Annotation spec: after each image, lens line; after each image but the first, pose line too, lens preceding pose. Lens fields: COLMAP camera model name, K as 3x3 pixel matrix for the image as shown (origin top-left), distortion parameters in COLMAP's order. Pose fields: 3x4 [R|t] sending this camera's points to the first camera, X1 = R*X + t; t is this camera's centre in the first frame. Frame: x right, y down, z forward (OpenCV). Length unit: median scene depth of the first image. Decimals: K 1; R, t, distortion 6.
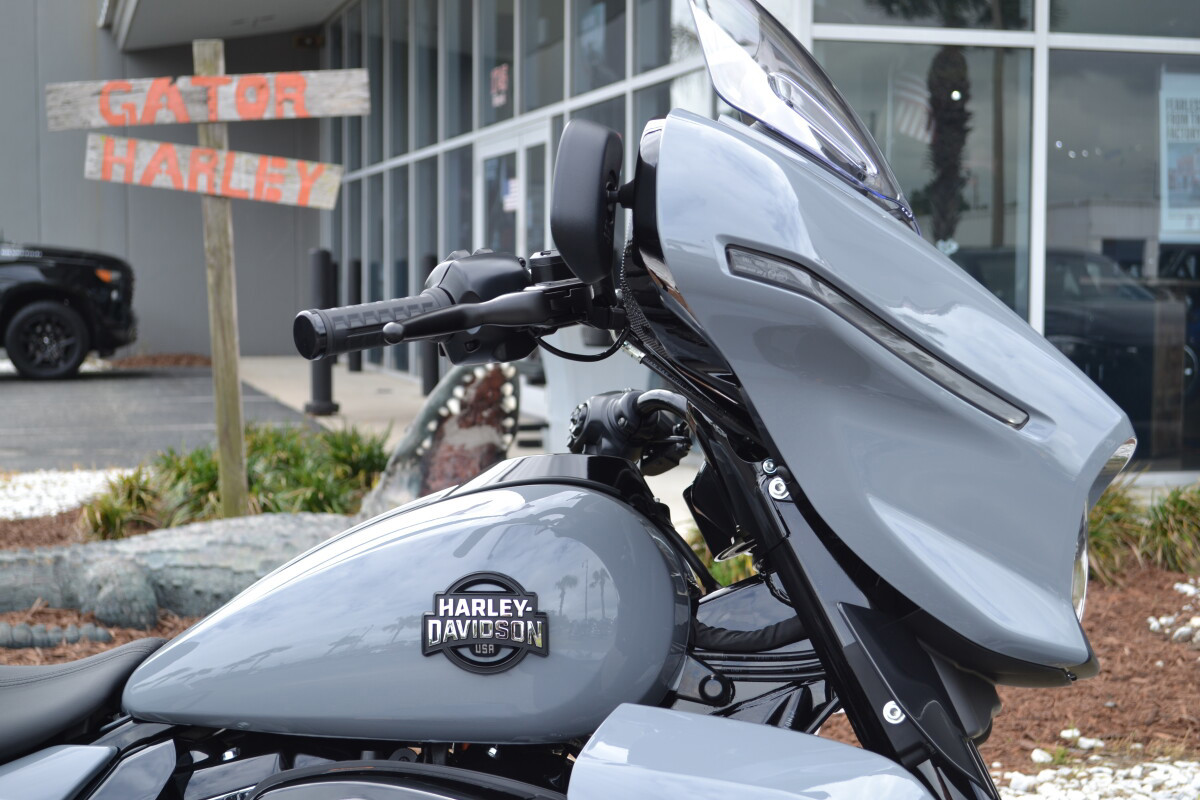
lens RADIAL K [[1981.2, 0, 598.5], [0, 1981.2, 405.2], [0, 0, 1]] dist [0.006183, 0.000000]
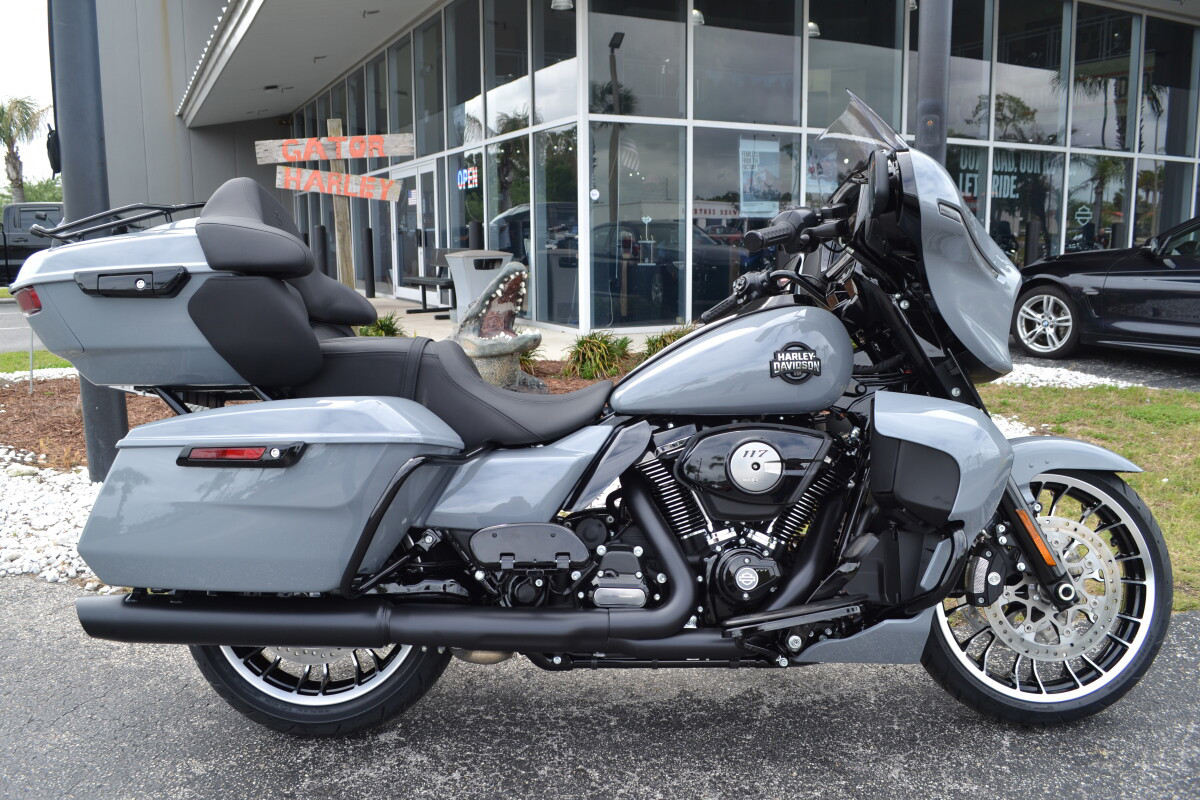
lens RADIAL K [[946.0, 0, 584.2], [0, 946.0, 408.1], [0, 0, 1]] dist [-0.077372, 0.006365]
pose [[0.982577, -0.043657, 0.180658, -0.167343], [0.023048, 0.993139, 0.114645, 0.008910], [-0.184424, -0.108484, 0.976841, -0.022692]]
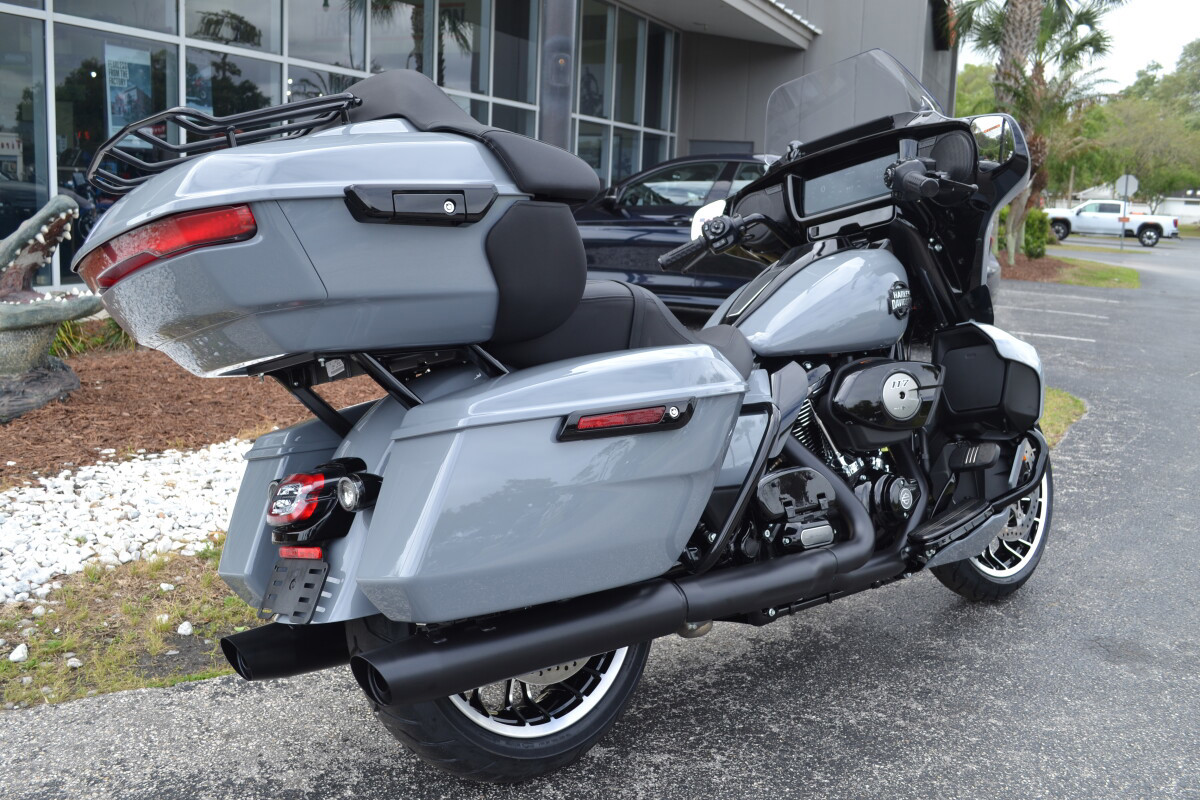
lens RADIAL K [[1164.1, 0, 566.4], [0, 1164.1, 403.0], [0, 0, 1]] dist [-0.060200, 0.000000]
pose [[0.631194, -0.116570, 0.766815, -0.494750], [0.013320, 0.990125, 0.139553, 0.008102], [-0.775511, -0.077871, 0.626514, 0.121073]]
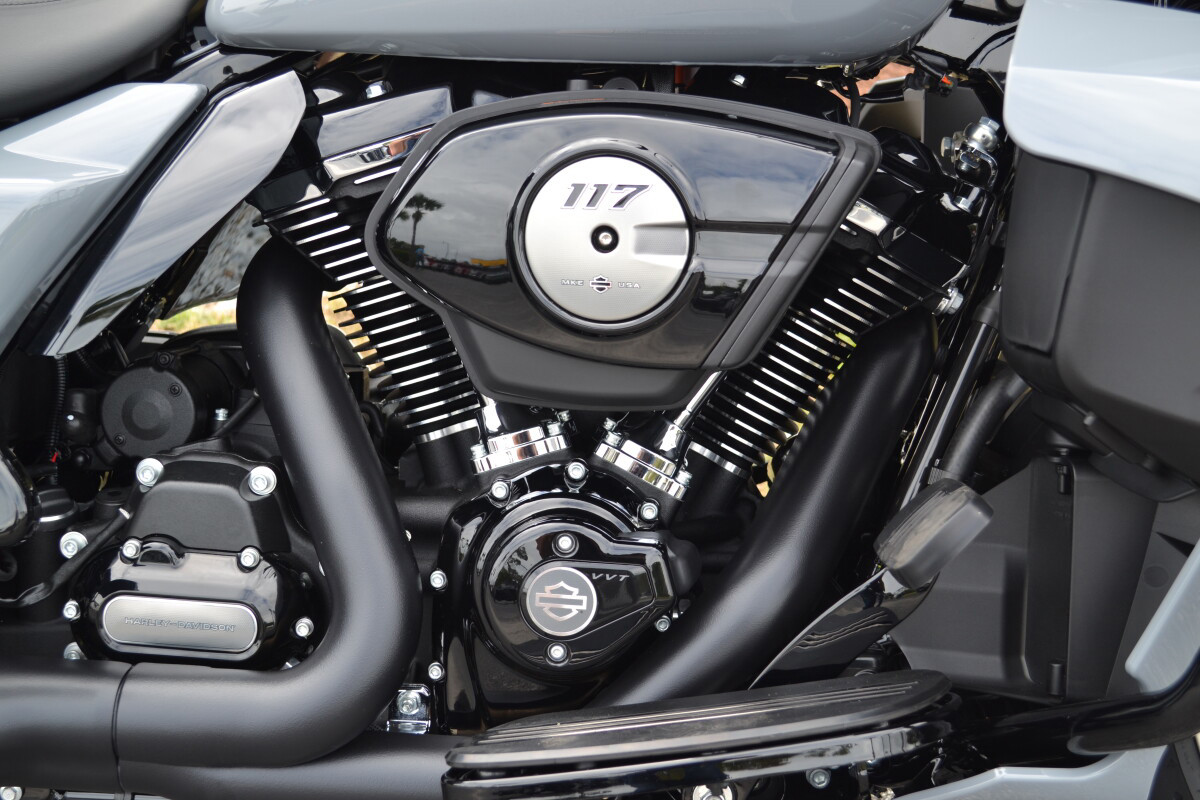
lens RADIAL K [[1620.0, 0, 592.3], [0, 1620.0, 394.7], [0, 0, 1]] dist [-0.022137, 0.000000]
pose [[0.990249, -0.036335, 0.134488, -0.065755], [-0.007078, 0.951019, 0.309052, 0.033879], [-0.139130, -0.306990, 0.941488, 0.136176]]
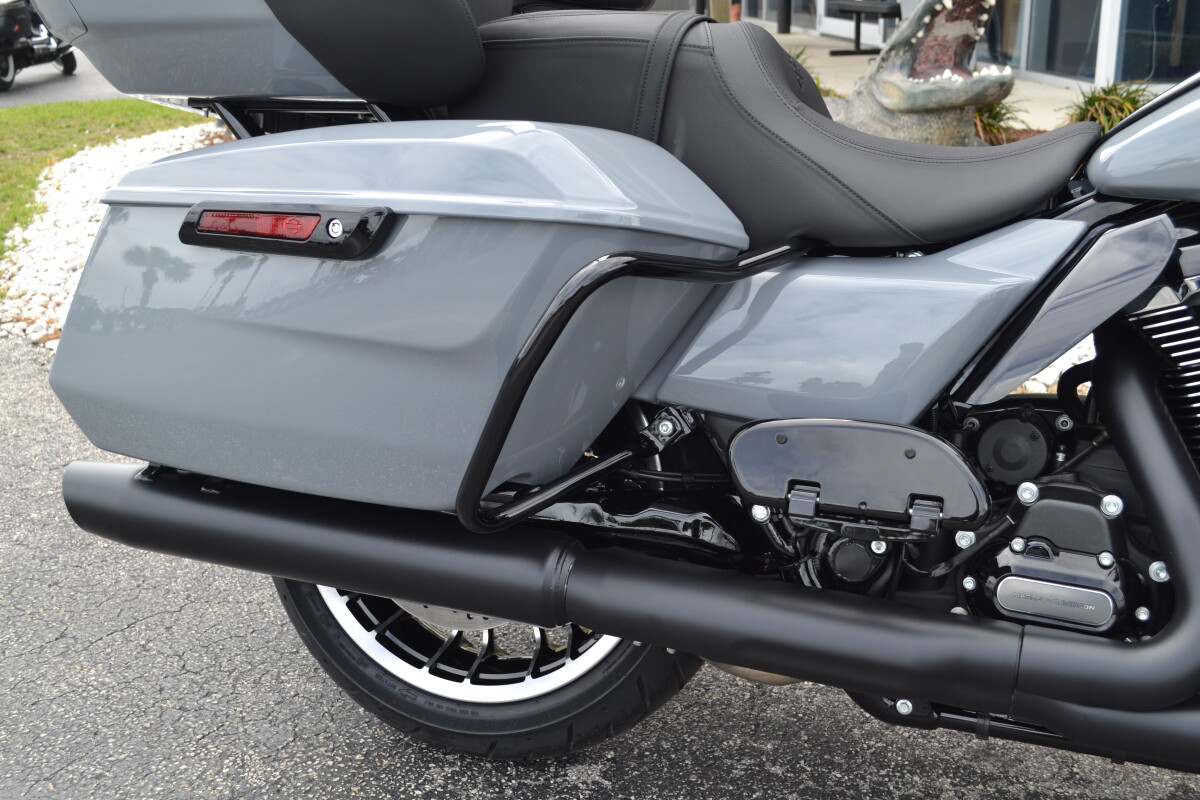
lens RADIAL K [[1301.9, 0, 595.3], [0, 1301.9, 401.0], [0, 0, 1]] dist [-0.047765, 0.000000]
pose [[0.982378, 0.040629, -0.182438, -0.130059], [0.008053, 0.965980, 0.258490, 0.030581], [0.186734, -0.255404, 0.948630, 0.103058]]
